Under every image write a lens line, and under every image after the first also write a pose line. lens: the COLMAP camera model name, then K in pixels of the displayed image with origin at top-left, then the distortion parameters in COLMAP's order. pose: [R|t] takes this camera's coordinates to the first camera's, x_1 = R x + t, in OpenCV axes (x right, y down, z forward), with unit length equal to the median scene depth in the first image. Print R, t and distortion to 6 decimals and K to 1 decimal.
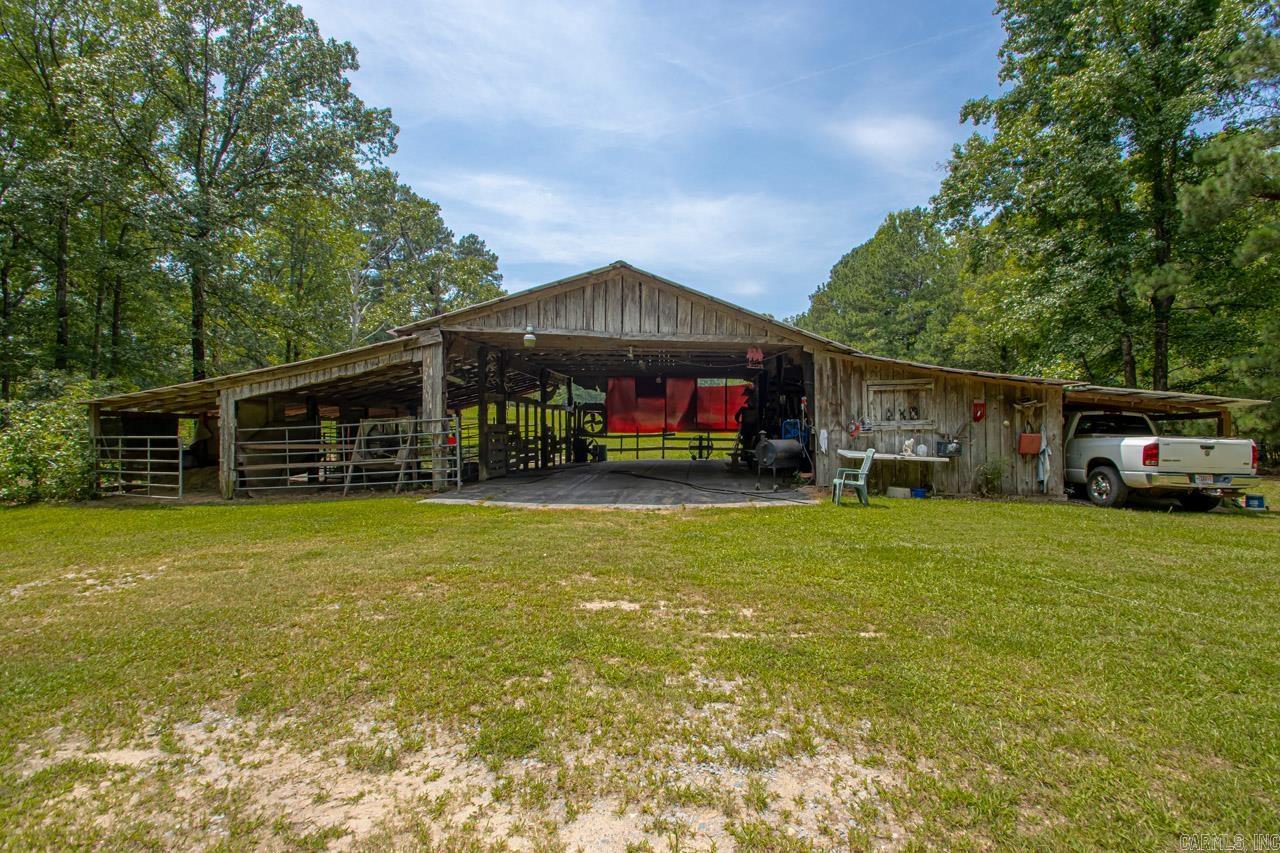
lens RADIAL K [[600.7, 0, 656.0], [0, 600.7, 425.1], [0, 0, 1]] dist [0.017920, -0.016869]
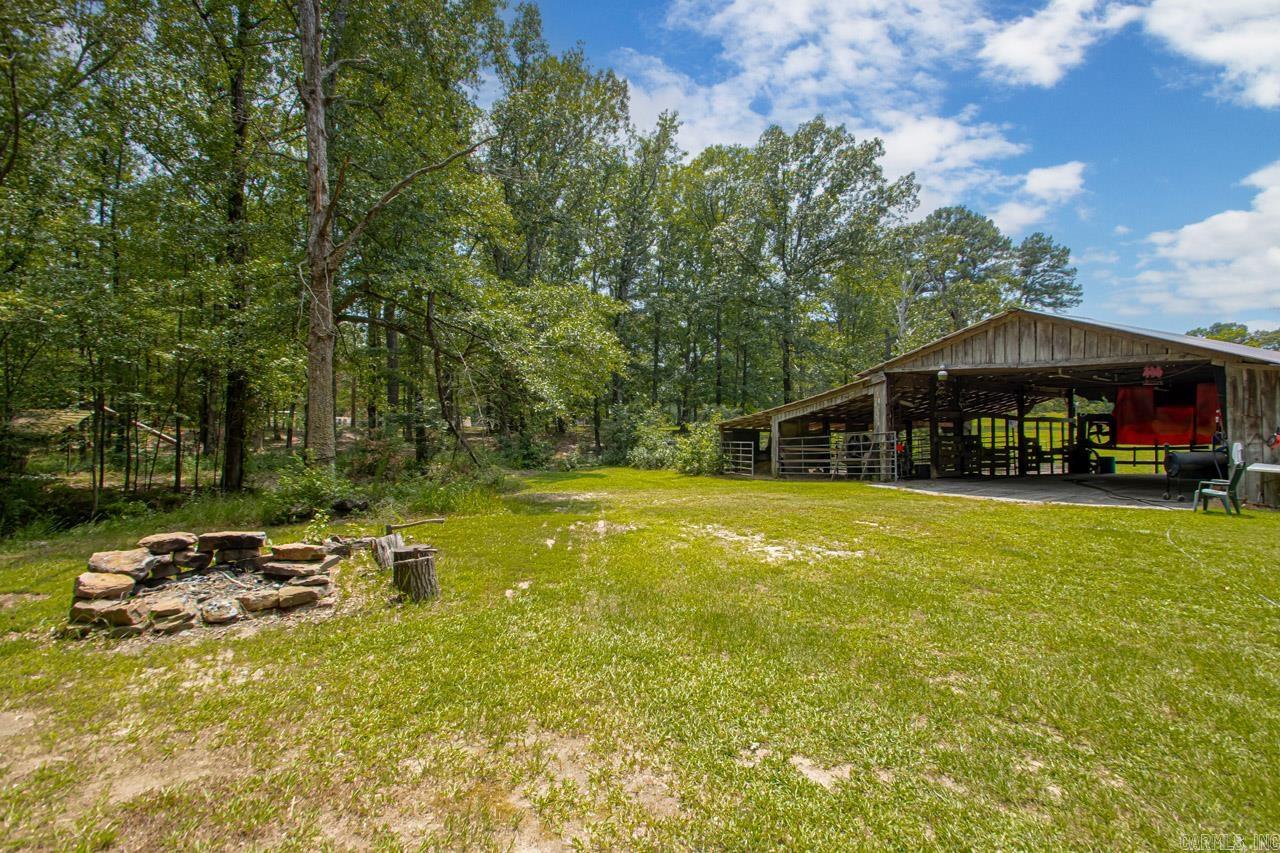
lens RADIAL K [[600.7, 0, 656.0], [0, 600.7, 425.1], [0, 0, 1]] dist [0.017920, -0.016869]
pose [[0.621114, -0.011213, -0.783640, 0.412062], [-0.001723, 0.999876, -0.015673, -0.003347], [0.783718, 0.011085, 0.621018, -0.330324]]
